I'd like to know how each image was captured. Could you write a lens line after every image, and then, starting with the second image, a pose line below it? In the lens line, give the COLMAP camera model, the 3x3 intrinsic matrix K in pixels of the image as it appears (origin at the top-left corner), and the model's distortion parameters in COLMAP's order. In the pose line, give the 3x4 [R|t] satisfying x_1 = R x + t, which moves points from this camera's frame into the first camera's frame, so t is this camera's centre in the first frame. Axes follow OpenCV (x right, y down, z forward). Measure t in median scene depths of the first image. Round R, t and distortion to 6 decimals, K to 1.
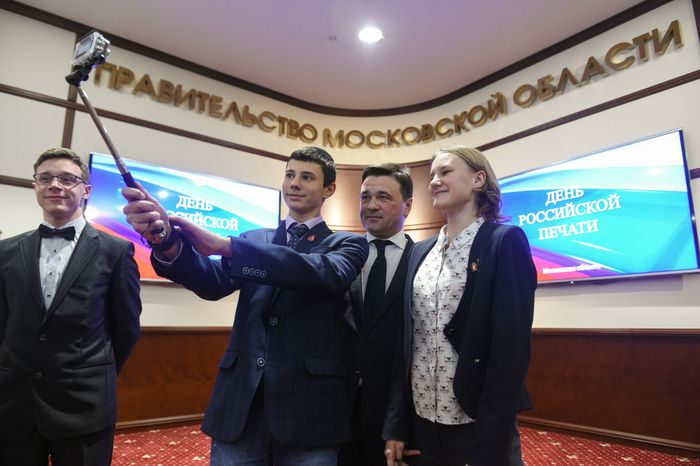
lens RADIAL K [[462.4, 0, 348.4], [0, 462.4, 232.2], [0, 0, 1]] dist [-0.006984, -0.004362]
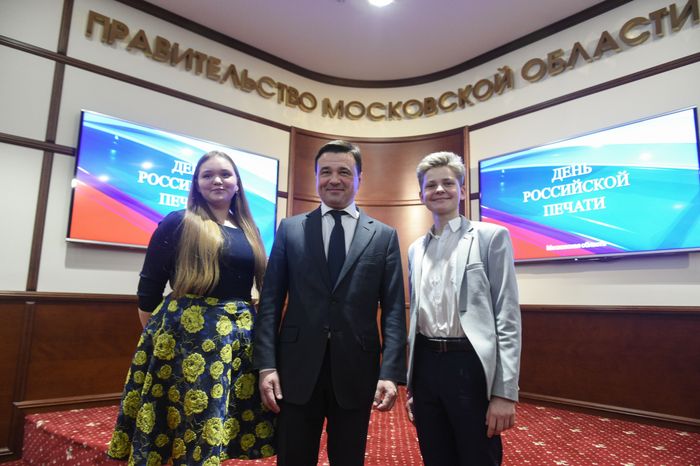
lens RADIAL K [[462.4, 0, 348.5], [0, 462.4, 231.9], [0, 0, 1]] dist [-0.006984, -0.004362]
pose [[0.998619, 0.025952, 0.045684, -0.049223], [-0.027701, 0.998891, 0.038076, 0.022833], [-0.044645, -0.039288, 0.998230, 0.026548]]
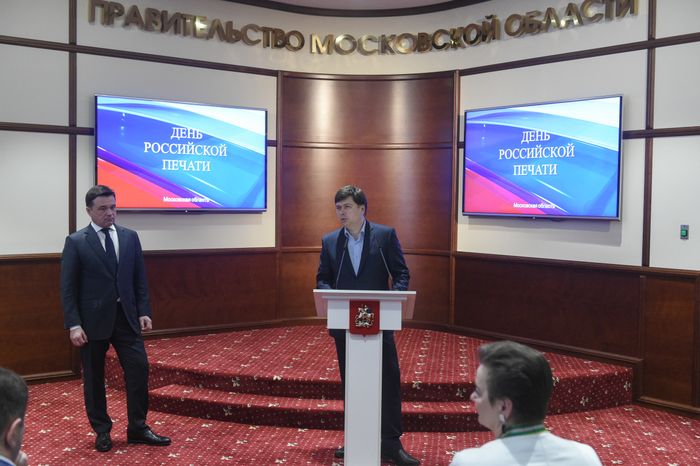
lens RADIAL K [[815.4, 0, 344.5], [0, 815.4, 229.6], [0, 0, 1]] dist [-0.002300, 0.000000]
pose [[0.999887, 0.010945, -0.010307, 0.043207], [-0.008250, 0.972566, 0.232482, -0.290217], [0.012569, -0.232371, 0.972546, -0.848632]]
